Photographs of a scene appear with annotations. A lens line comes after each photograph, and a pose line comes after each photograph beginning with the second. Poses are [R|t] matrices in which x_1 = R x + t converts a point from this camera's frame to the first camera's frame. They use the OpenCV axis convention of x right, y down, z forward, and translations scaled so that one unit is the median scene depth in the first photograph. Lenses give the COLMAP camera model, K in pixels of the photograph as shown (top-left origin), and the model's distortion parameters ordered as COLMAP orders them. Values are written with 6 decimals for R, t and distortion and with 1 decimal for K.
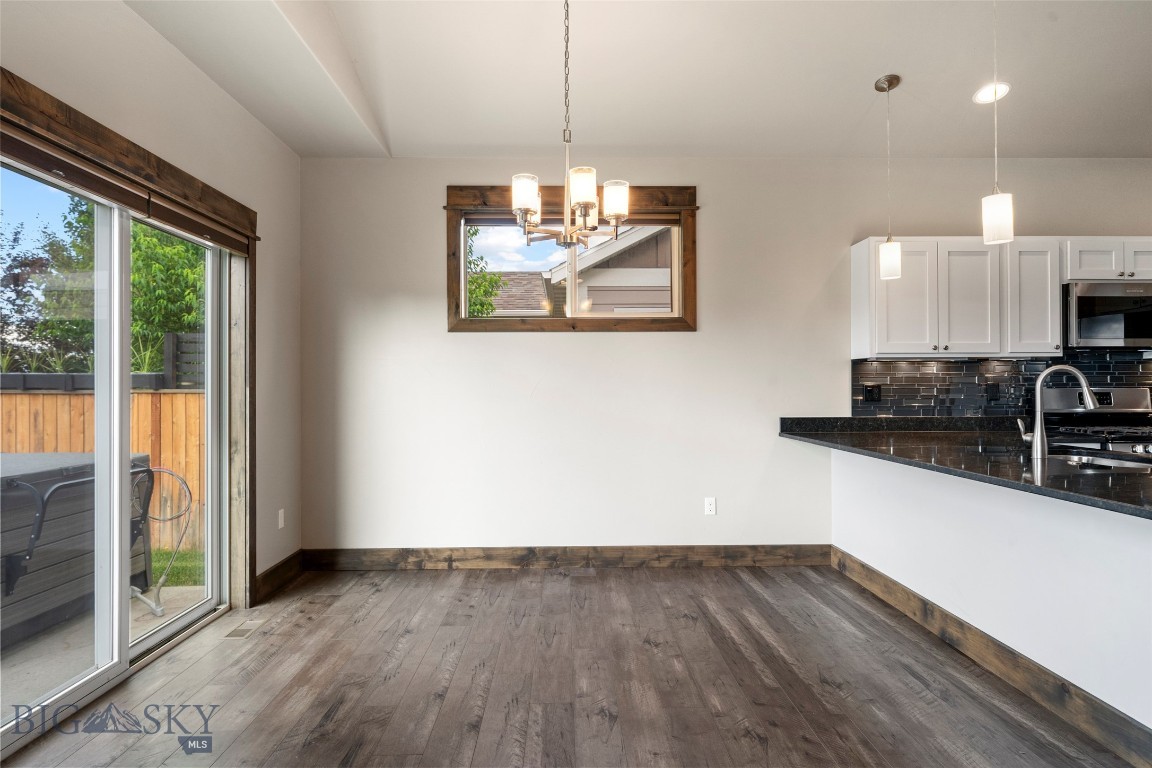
lens RADIAL K [[682.1, 0, 574.2], [0, 682.1, 382.3], [0, 0, 1]] dist [0.001934, 0.001122]
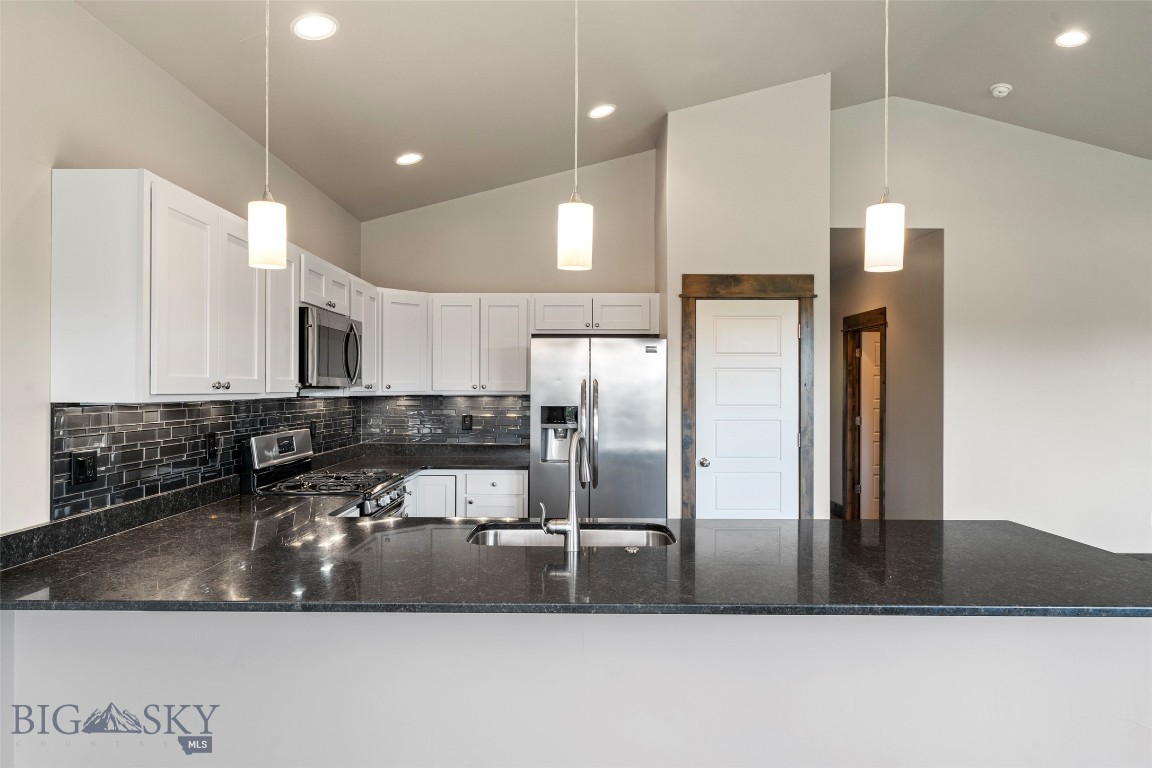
lens RADIAL K [[672.4, 0, 572.7], [0, 672.4, 386.9], [0, 0, 1]] dist [-0.002658, -0.000111]
pose [[0.031727, 0.004224, 0.999488, -0.061429], [-0.010228, 0.999940, -0.003901, -0.049111], [-0.999444, -0.010099, 0.031768, 0.640420]]
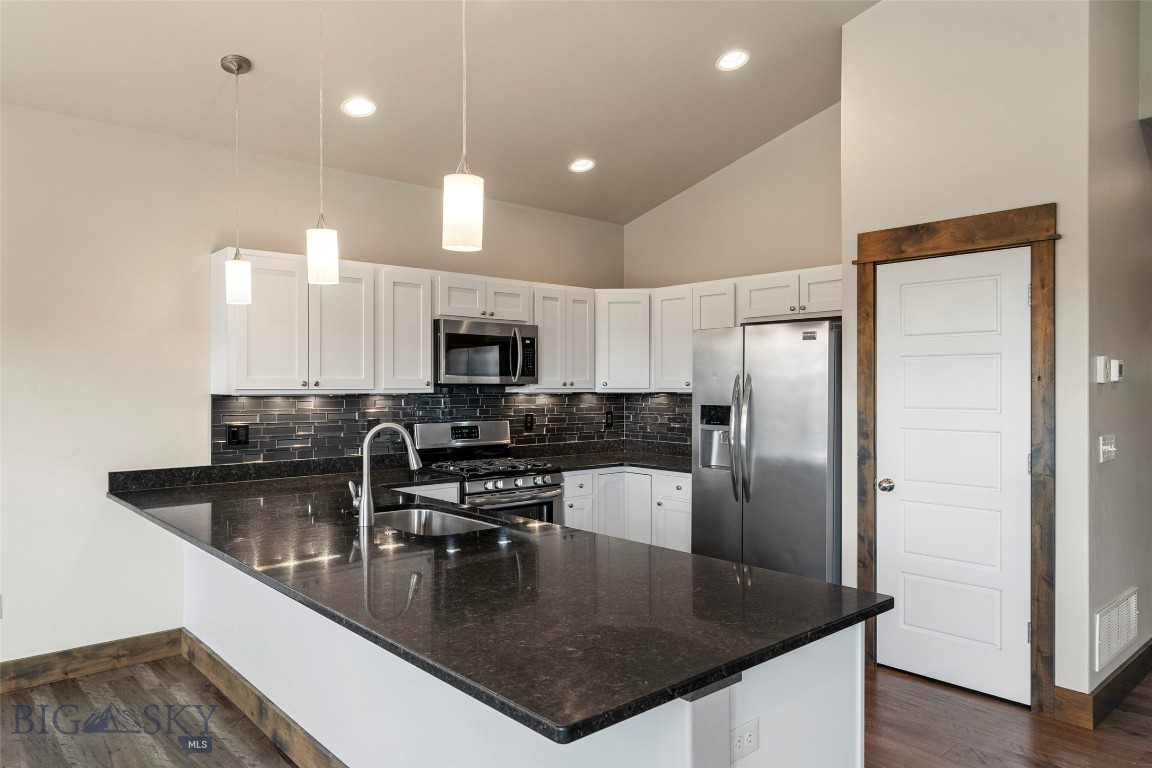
lens RADIAL K [[759.7, 0, 574.3], [0, 759.7, 384.9], [0, 0, 1]] dist [0.006777, 0.001909]
pose [[0.761941, 0.002752, 0.647641, 0.156016], [-0.007143, 0.999966, 0.004155, -0.053591], [-0.647608, -0.007792, 0.761934, 0.034864]]
